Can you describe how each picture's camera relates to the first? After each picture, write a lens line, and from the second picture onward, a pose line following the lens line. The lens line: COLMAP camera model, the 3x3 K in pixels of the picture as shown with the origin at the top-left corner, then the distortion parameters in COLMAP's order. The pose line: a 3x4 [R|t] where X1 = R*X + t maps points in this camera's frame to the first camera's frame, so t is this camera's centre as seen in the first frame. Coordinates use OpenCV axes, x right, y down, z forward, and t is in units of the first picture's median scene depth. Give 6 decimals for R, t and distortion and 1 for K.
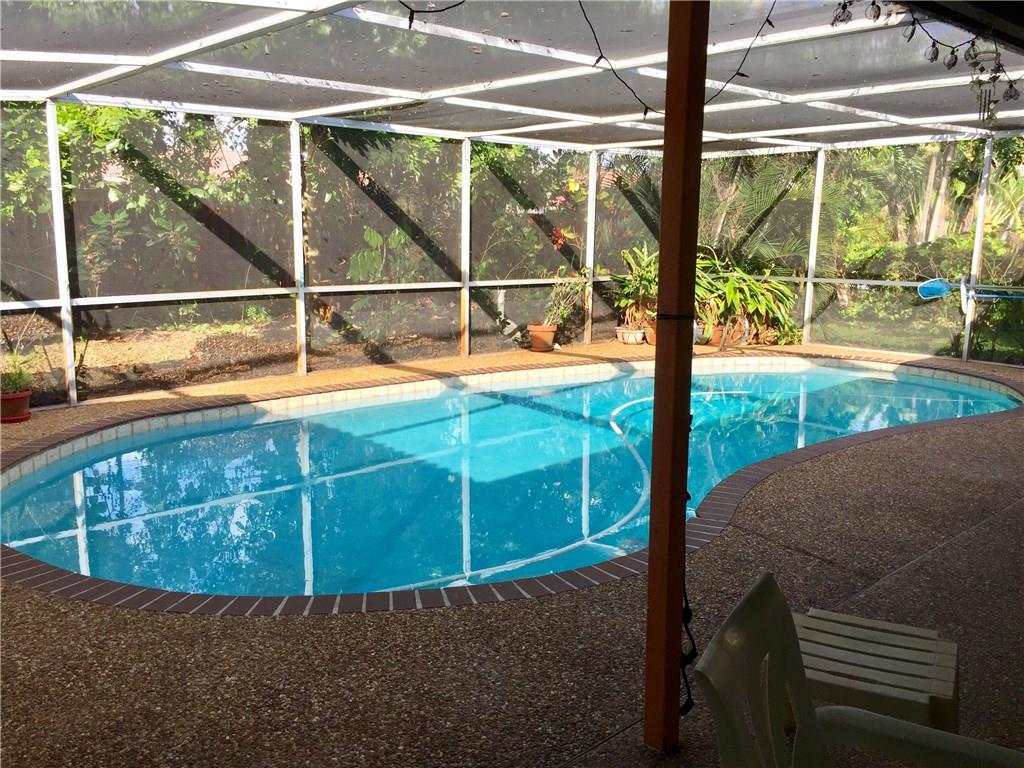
lens RADIAL K [[870.5, 0, 512.0], [0, 870.5, 384.0], [0, 0, 1]] dist [0.065317, -0.002196]
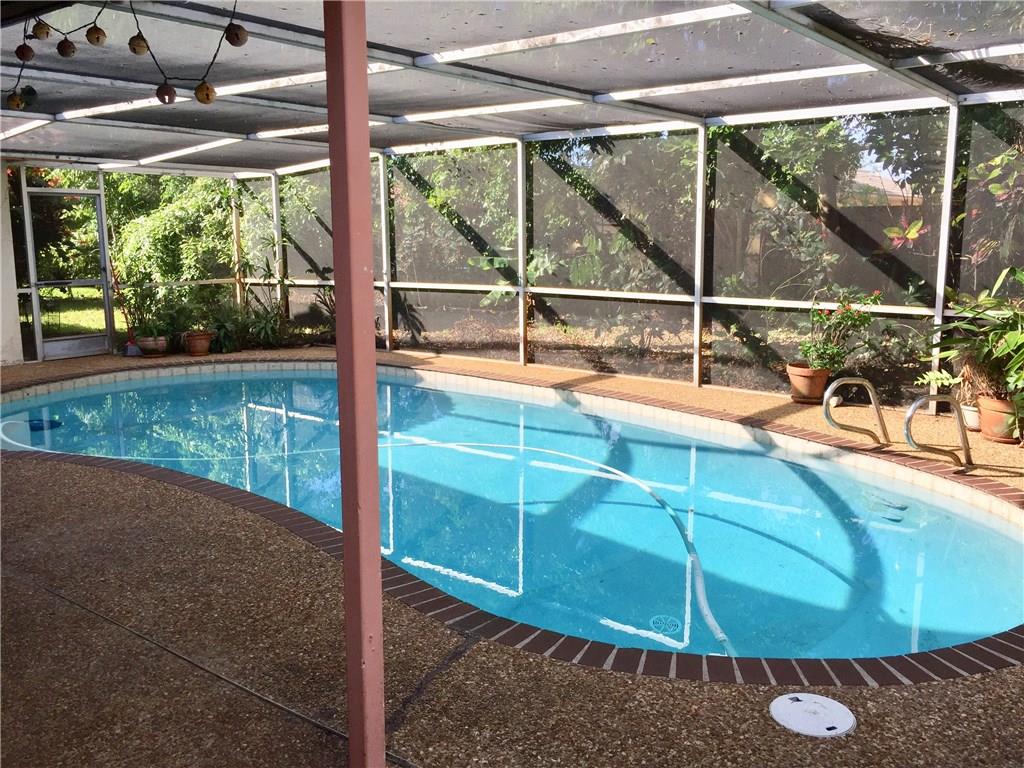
lens RADIAL K [[870.5, 0, 512.0], [0, 870.5, 384.0], [0, 0, 1]] dist [0.065317, -0.002196]
pose [[0.169490, 0.160793, -0.972327, 0.802719], [-0.172526, 0.976206, 0.131361, -0.123072], [0.970313, 0.145487, 0.193198, 0.725036]]
